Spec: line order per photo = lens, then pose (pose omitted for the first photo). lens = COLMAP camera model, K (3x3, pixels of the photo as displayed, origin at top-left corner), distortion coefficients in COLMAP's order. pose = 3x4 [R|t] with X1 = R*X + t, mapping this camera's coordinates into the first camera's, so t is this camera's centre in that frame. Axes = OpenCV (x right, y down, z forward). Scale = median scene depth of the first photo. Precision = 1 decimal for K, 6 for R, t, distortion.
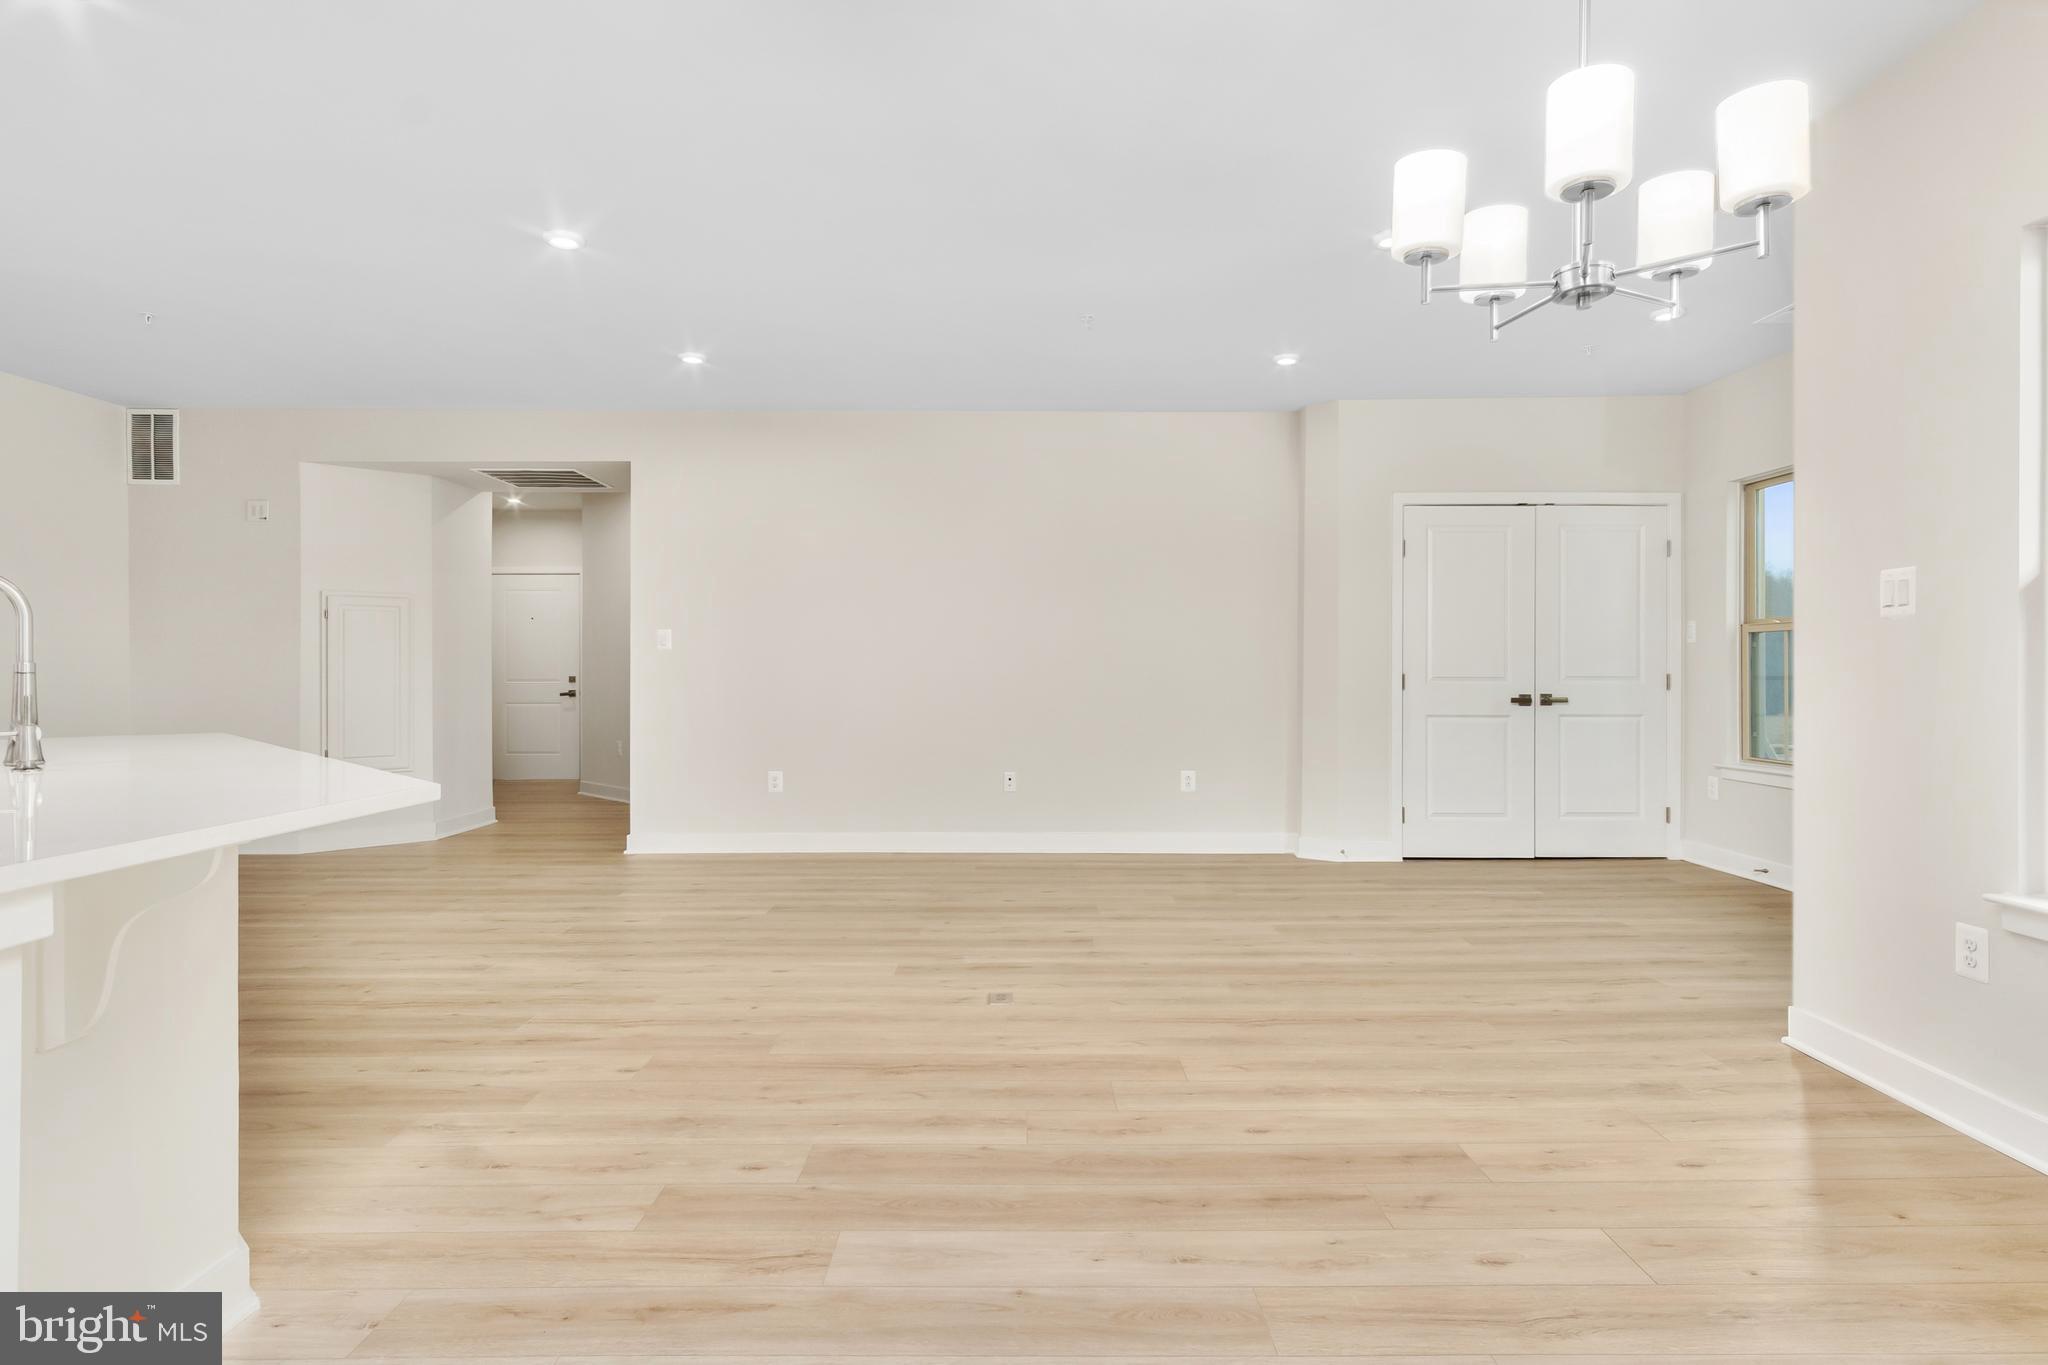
lens RADIAL K [[1096.6, 0, 1028.8], [0, 1096.6, 673.5], [0, 0, 1]] dist [0.002067, 0.000546]
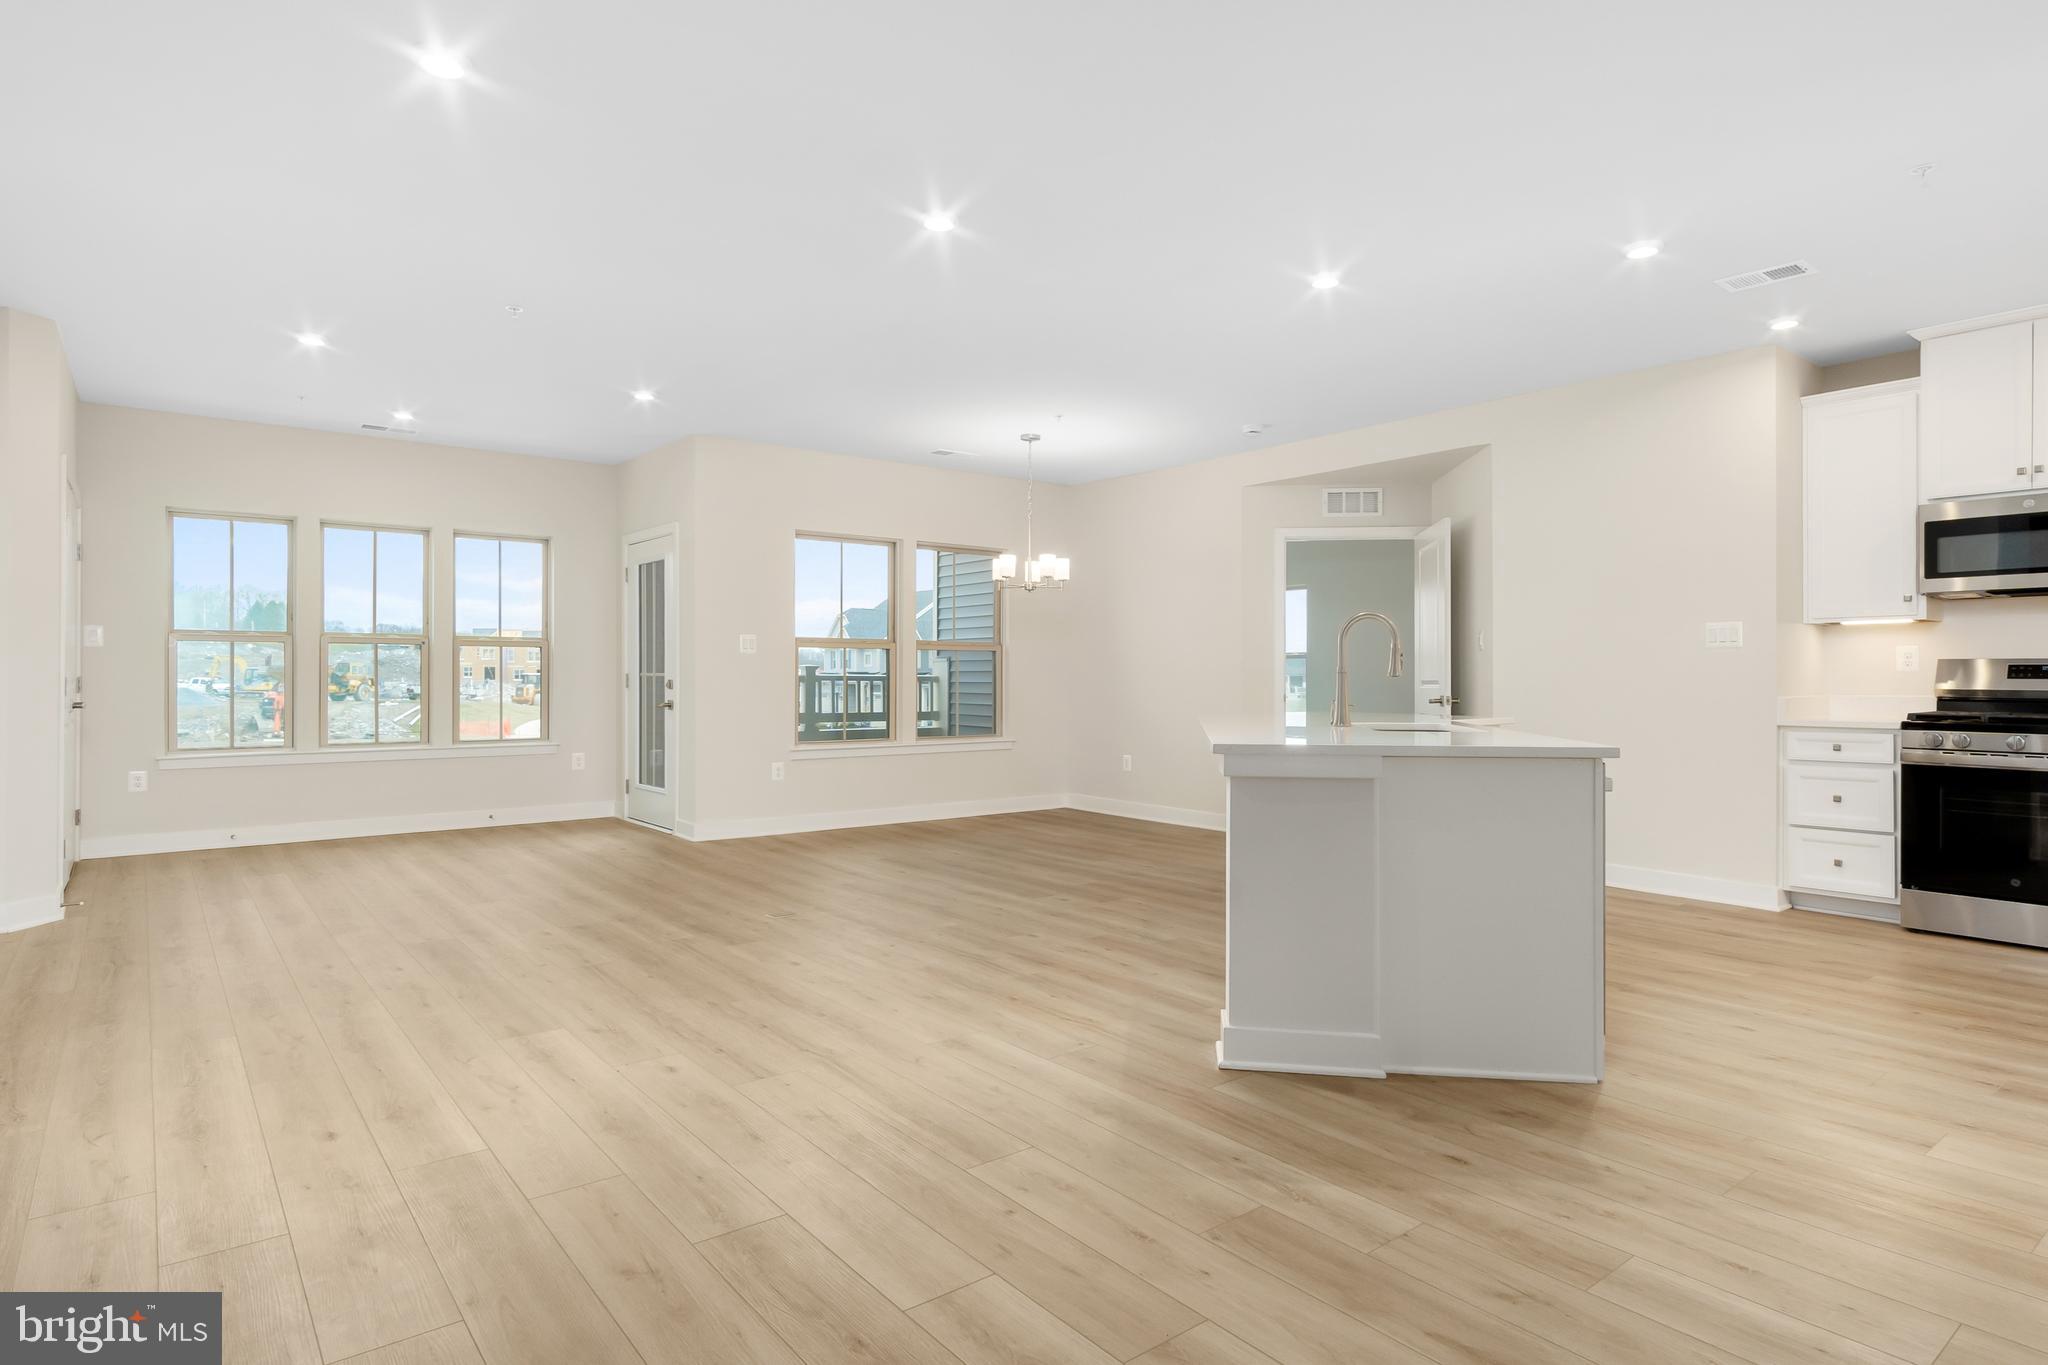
lens RADIAL K [[1096.6, 0, 1028.8], [0, 1096.6, 673.5], [0, 0, 1]] dist [0.002067, 0.000546]
pose [[-0.617902, 0.002398, 0.786251, -1.288905], [0.004823, 0.999988, 0.000740, -0.002726], [-0.786240, 0.004249, -0.617906, 1.605476]]
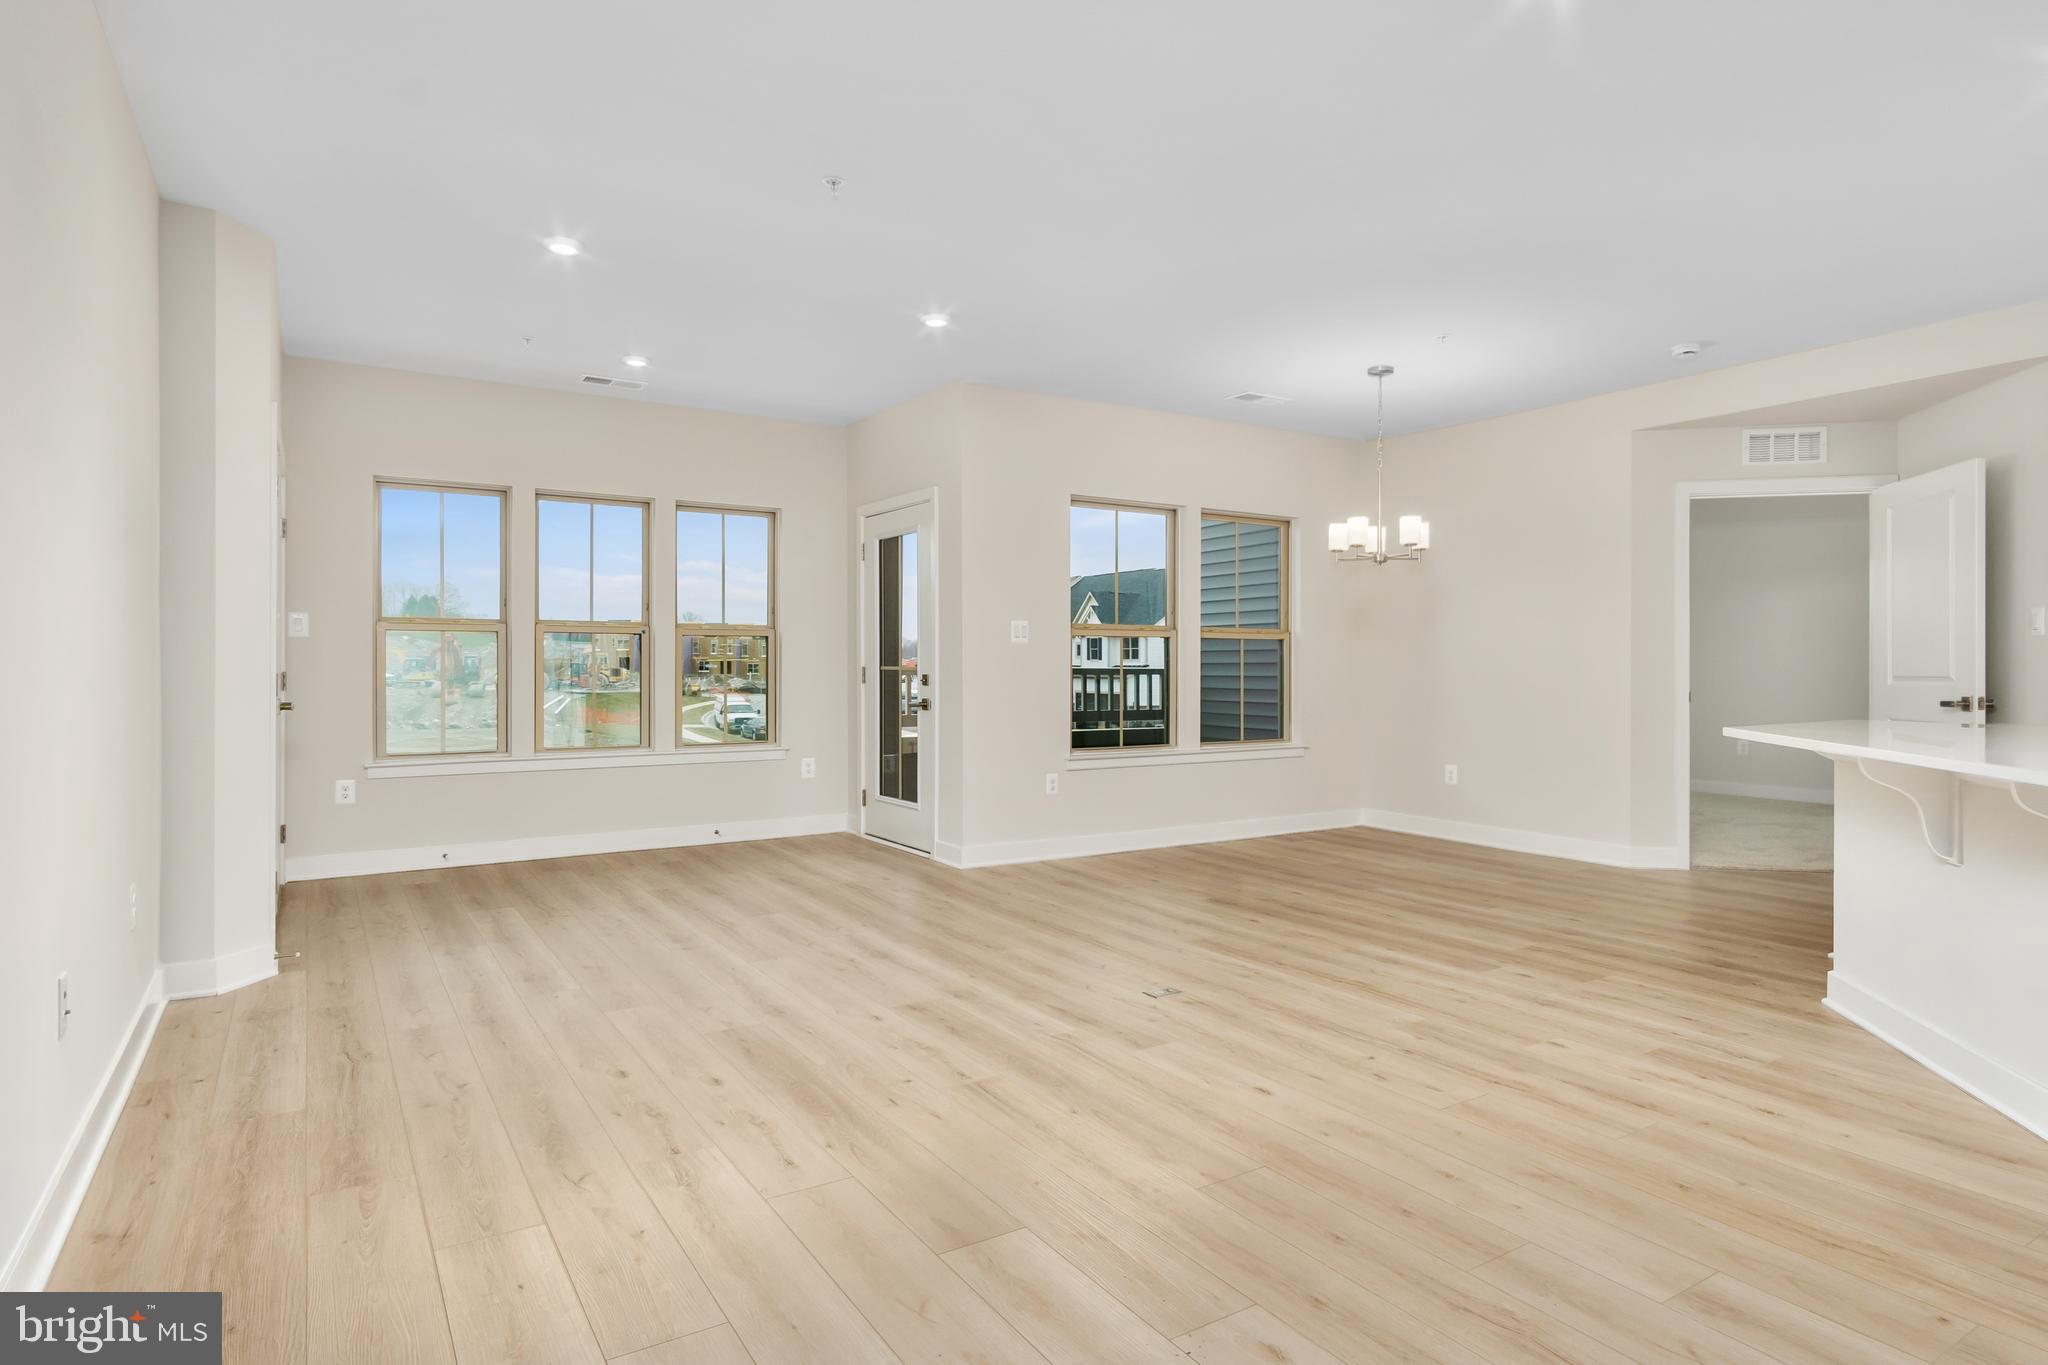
lens RADIAL K [[1106.5, 0, 1028.9], [0, 1106.5, 666.9], [0, 0, 1]] dist [-0.000241, 0.000406]
pose [[-0.532914, -0.000023, 0.846170, -0.828182], [0.005836, 0.999976, 0.003703, -0.009816], [-0.846149, 0.006911, -0.532901, 1.656308]]
